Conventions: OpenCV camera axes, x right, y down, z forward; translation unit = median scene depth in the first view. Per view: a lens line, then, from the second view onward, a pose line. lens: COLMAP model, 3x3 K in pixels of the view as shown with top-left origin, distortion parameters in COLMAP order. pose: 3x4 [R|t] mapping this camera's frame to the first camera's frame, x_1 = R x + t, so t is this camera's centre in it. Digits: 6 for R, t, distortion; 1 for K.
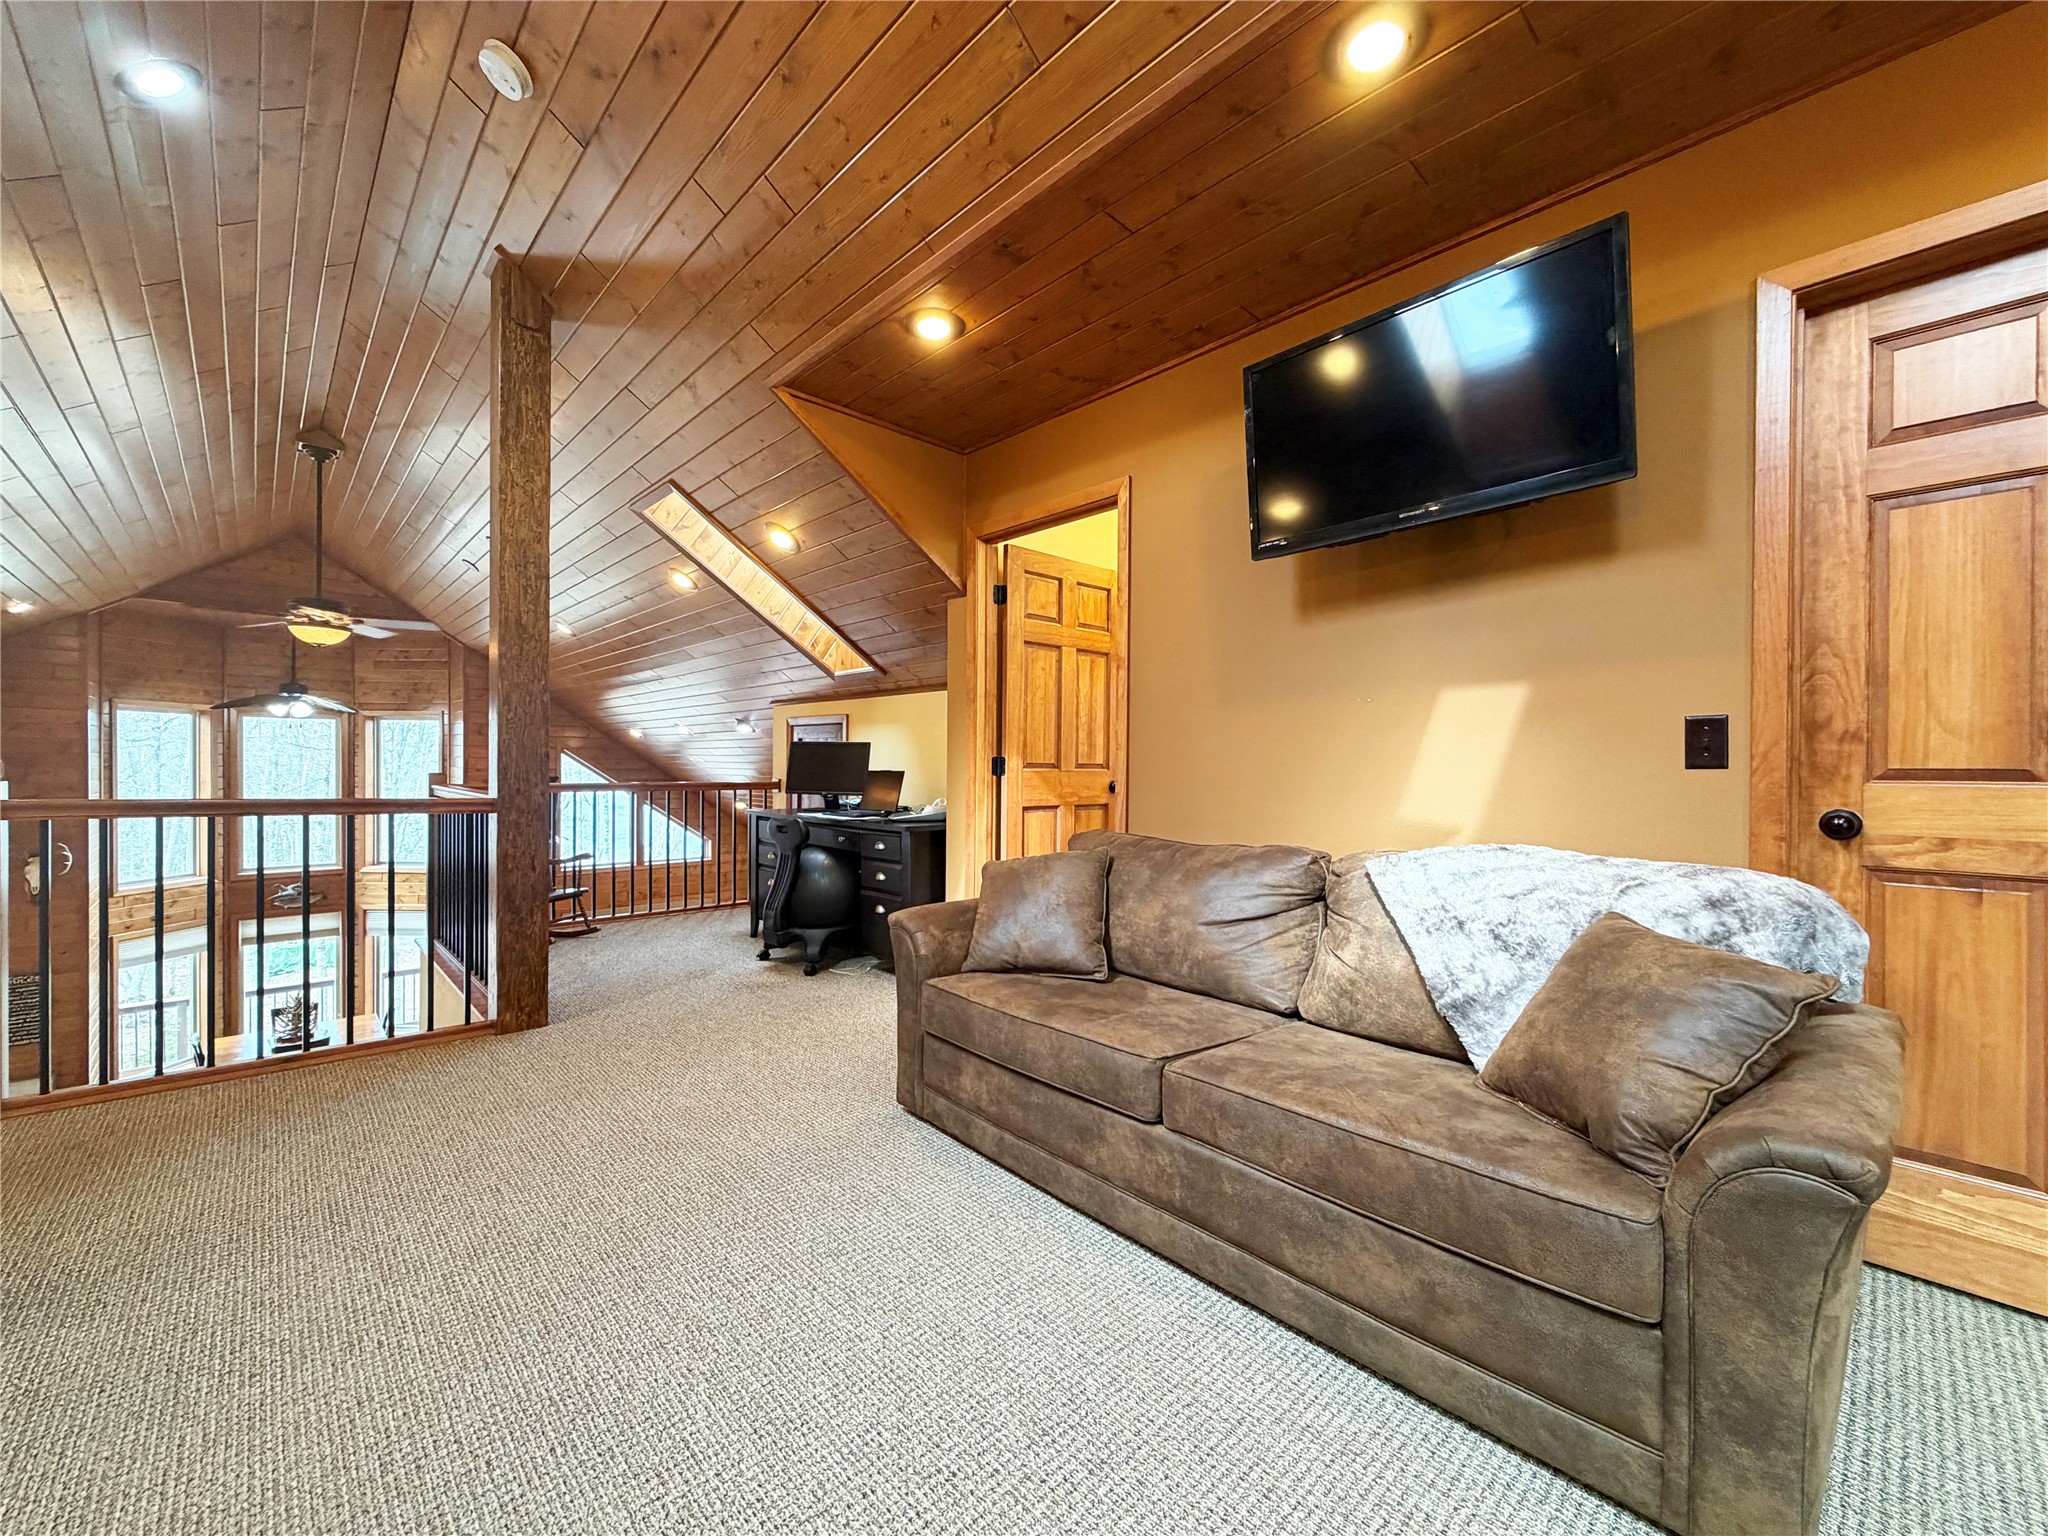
lens RADIAL K [[820.5, 0, 1021.7], [0, 820.5, 773.0], [0, 0, 1]] dist [0.001365, -0.000082]
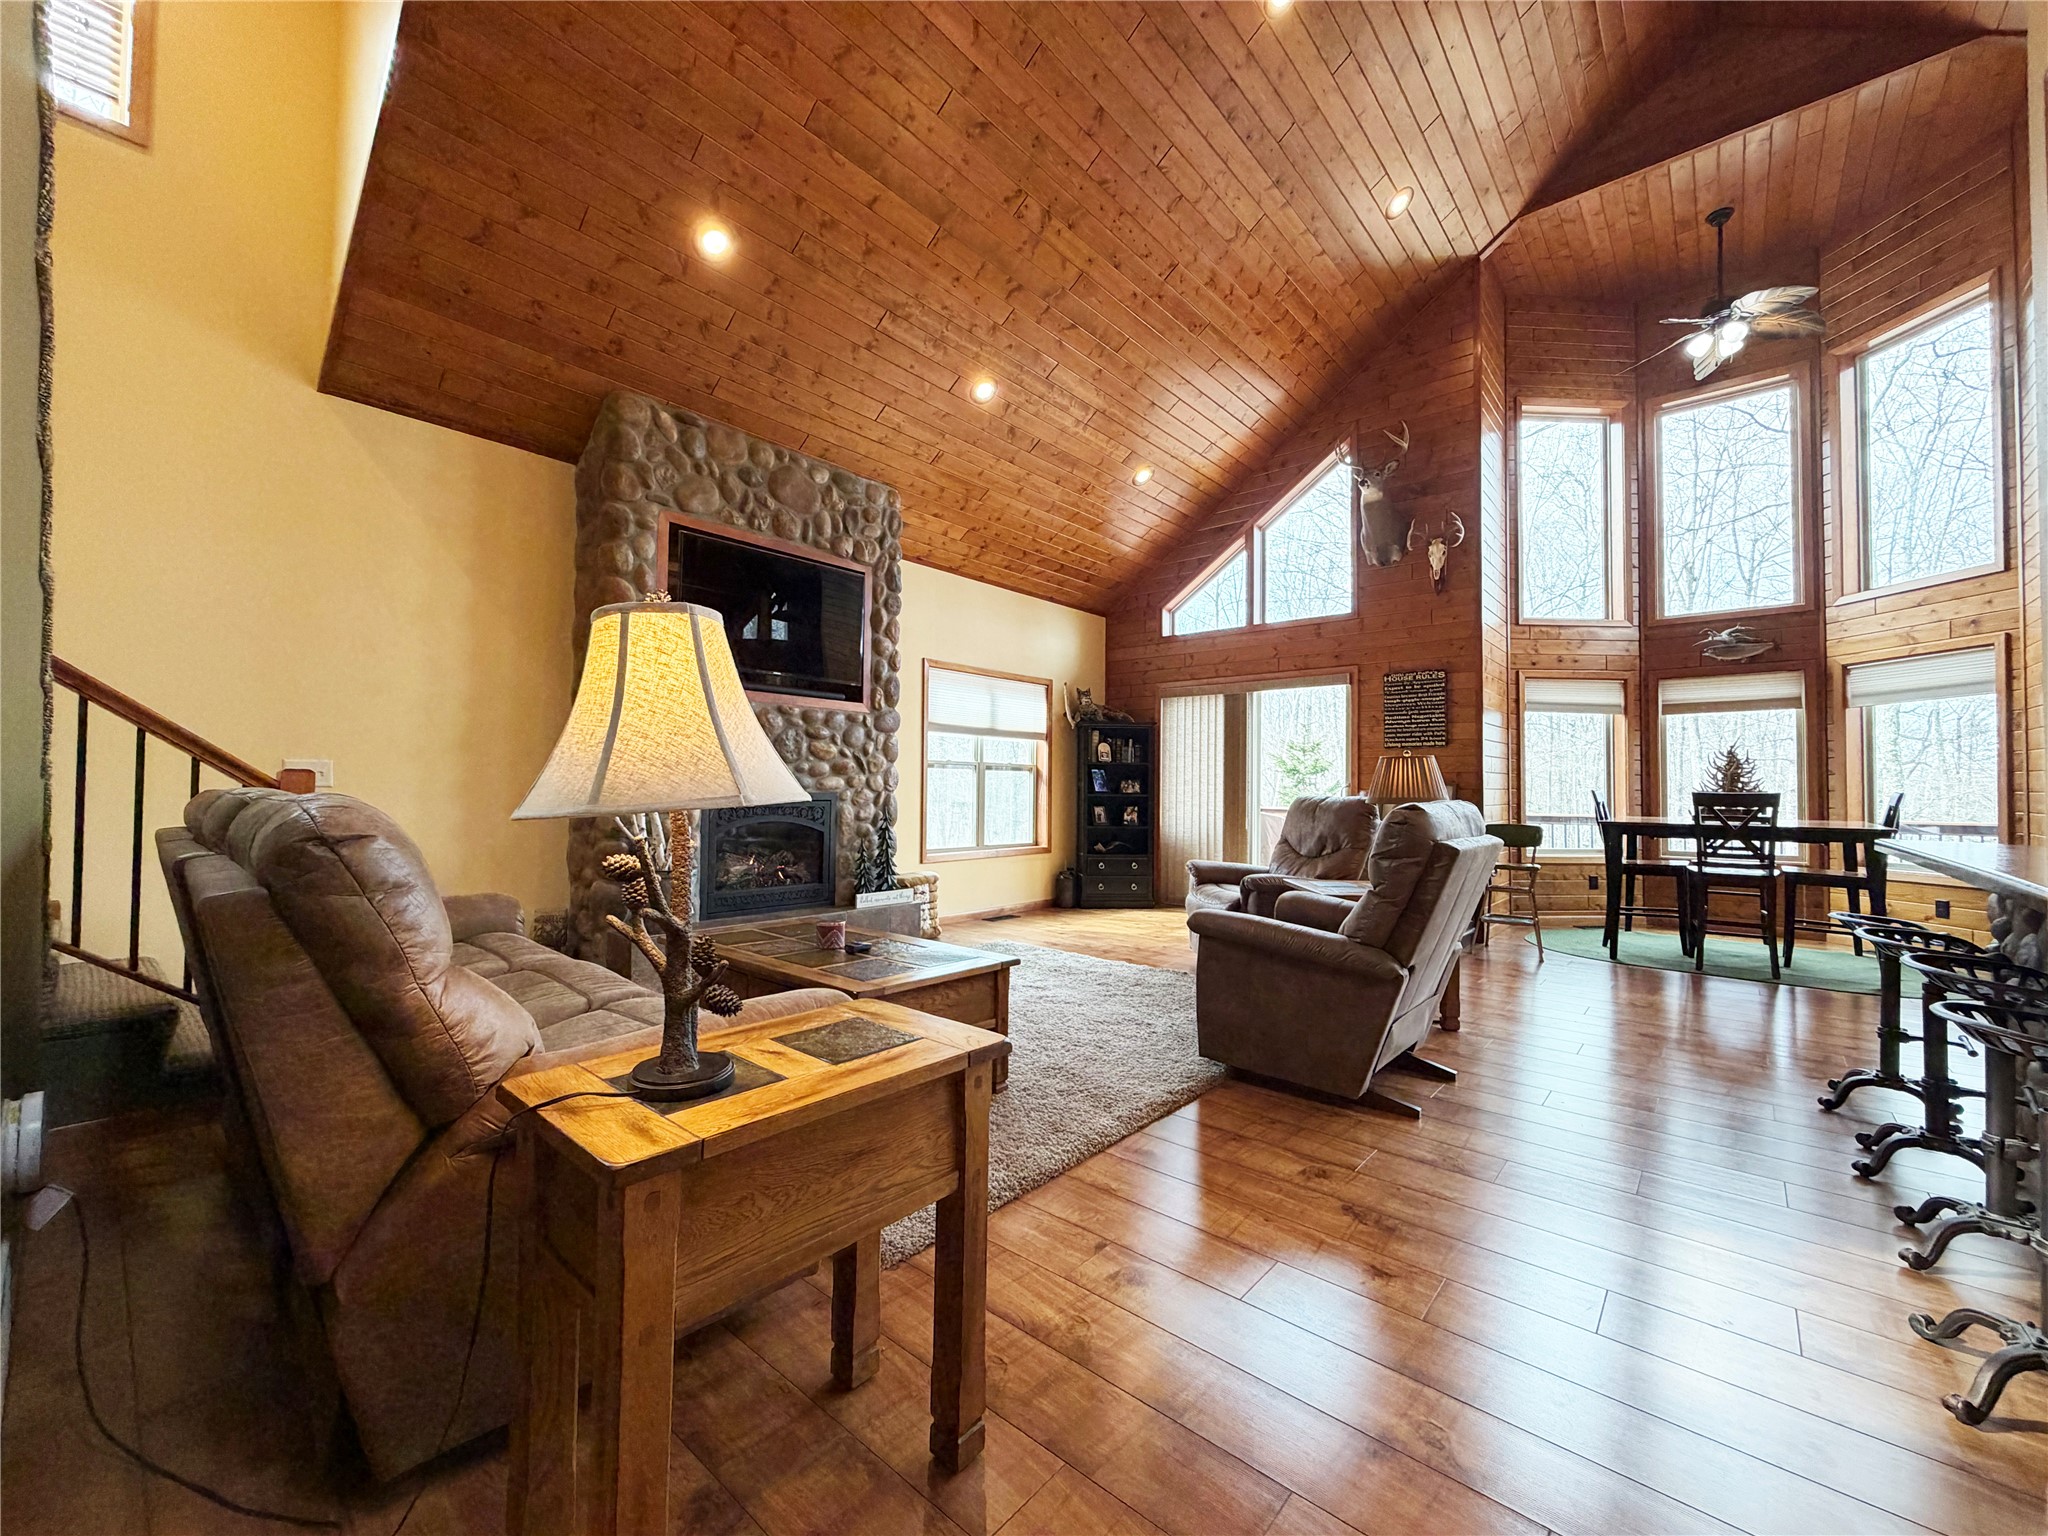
lens RADIAL K [[820.5, 0, 1020.0], [0, 820.5, 768.0], [0, 0, 1]] dist [0.001365, -0.000082]
pose [[0.103848, -0.038217, -0.993859, -0.293630], [-0.018611, 0.999012, -0.040360, 0.323622], [0.994419, 0.022688, 0.103034, 0.372592]]
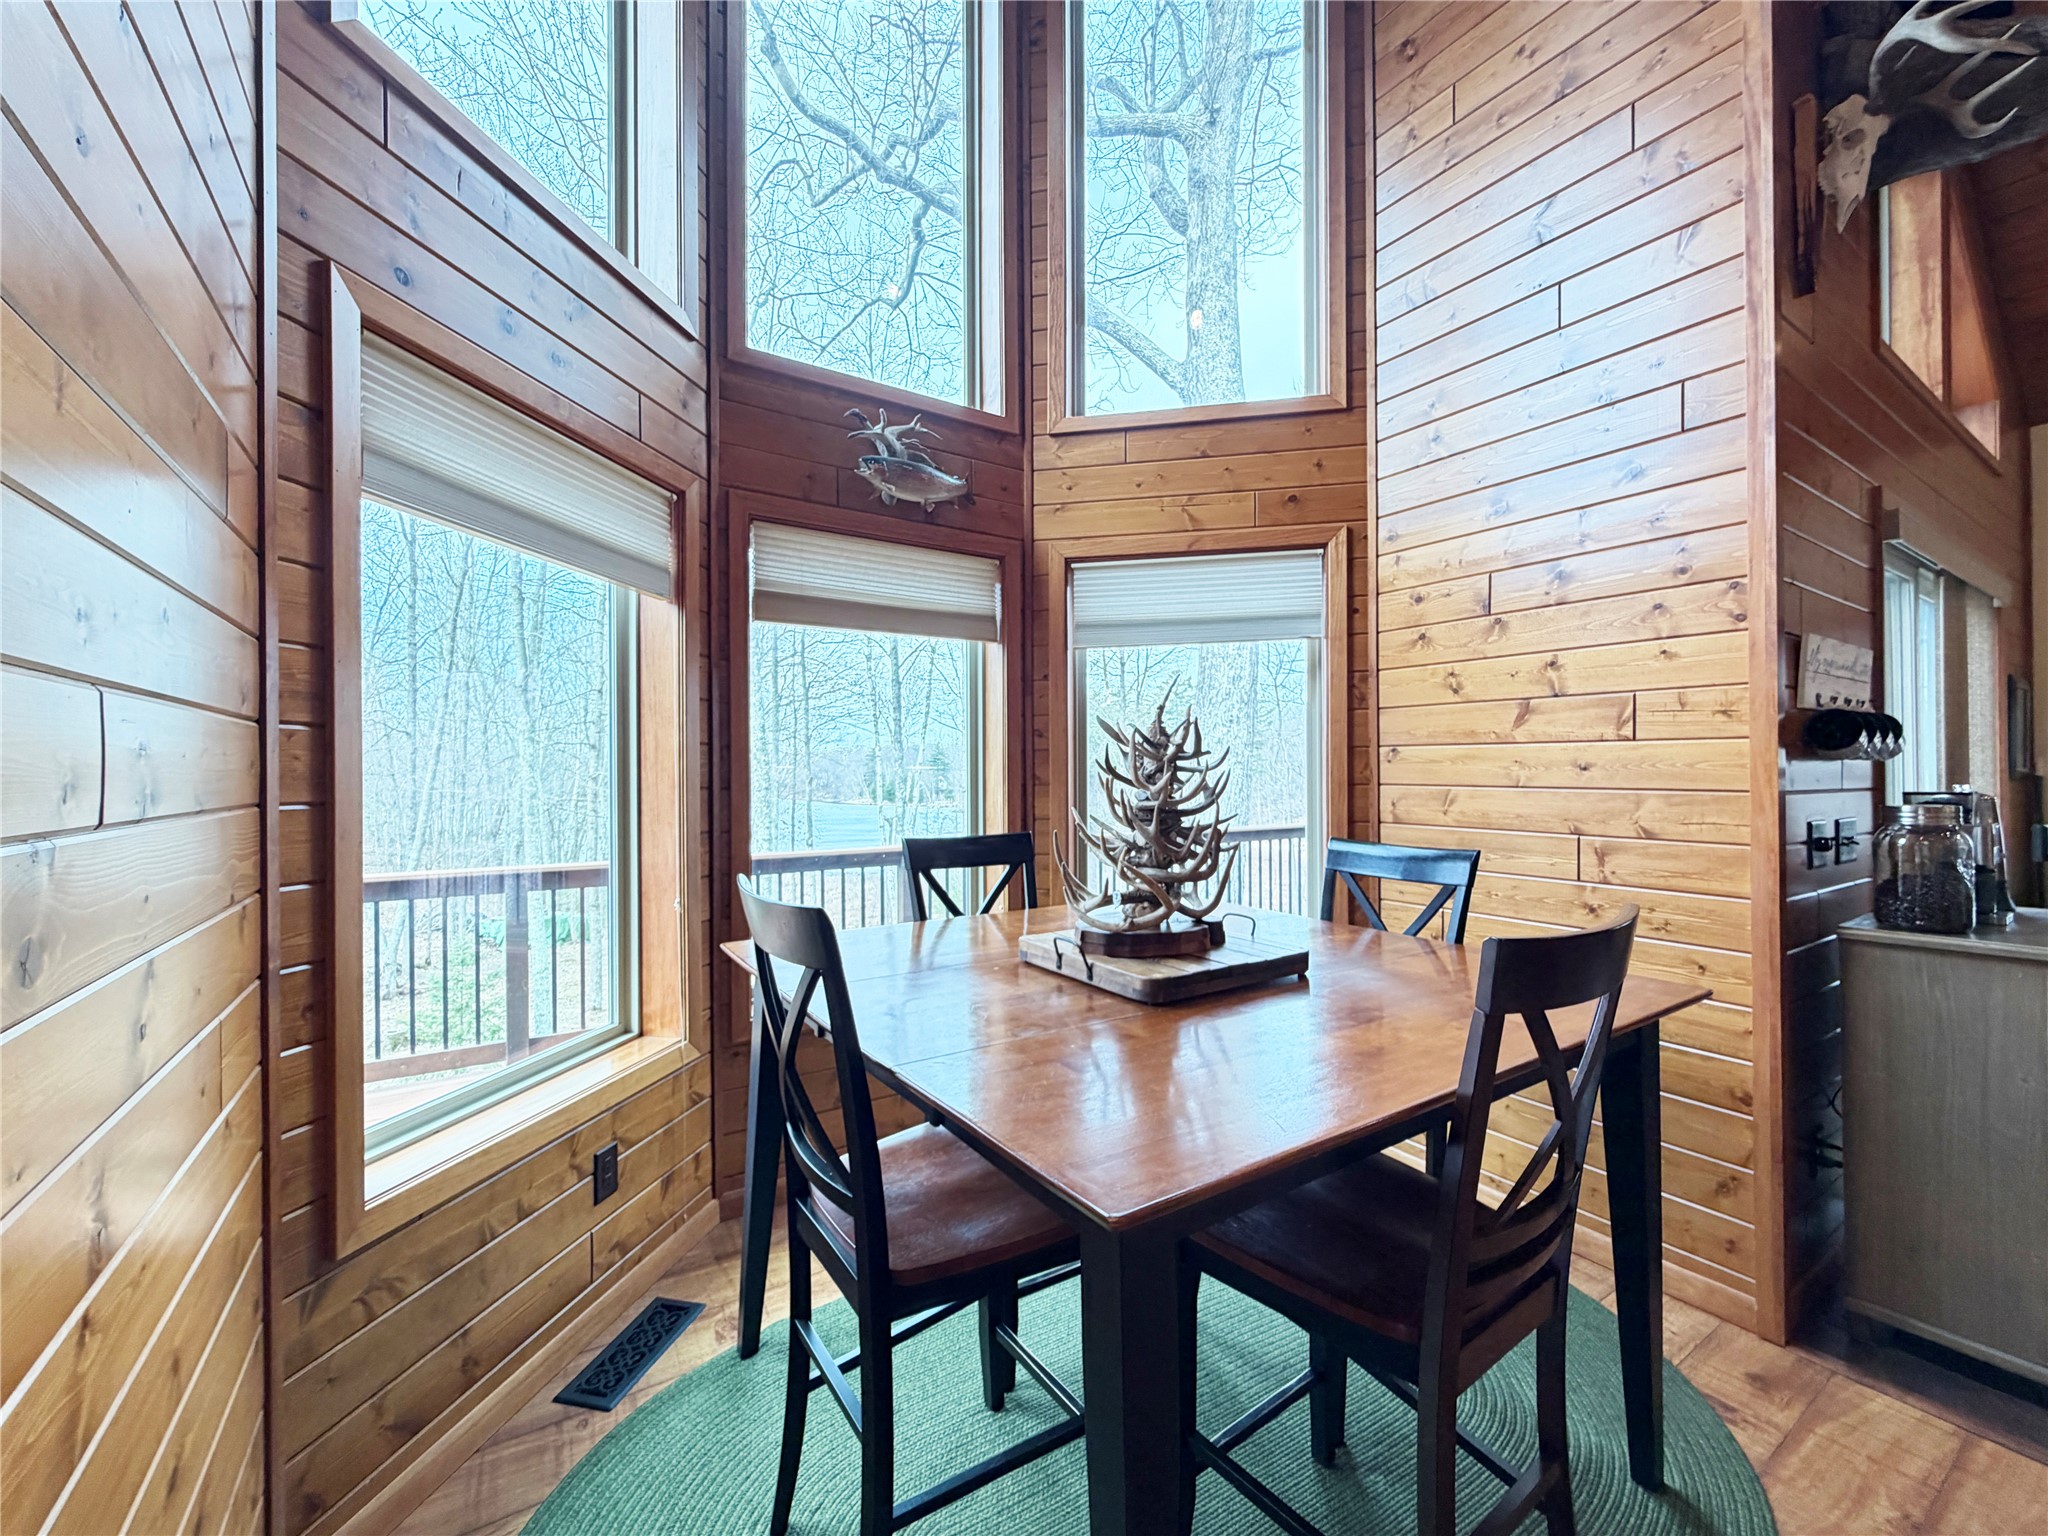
lens RADIAL K [[820.5, 0, 1013.8], [0, 820.5, 770.8], [0, 0, 1]] dist [0.001365, -0.000082]
pose [[0.984217, -0.015755, -0.176262, -0.887715], [0.013163, 0.999787, -0.015868, 0.286661], [0.176475, 0.013298, 0.984215, 0.813059]]
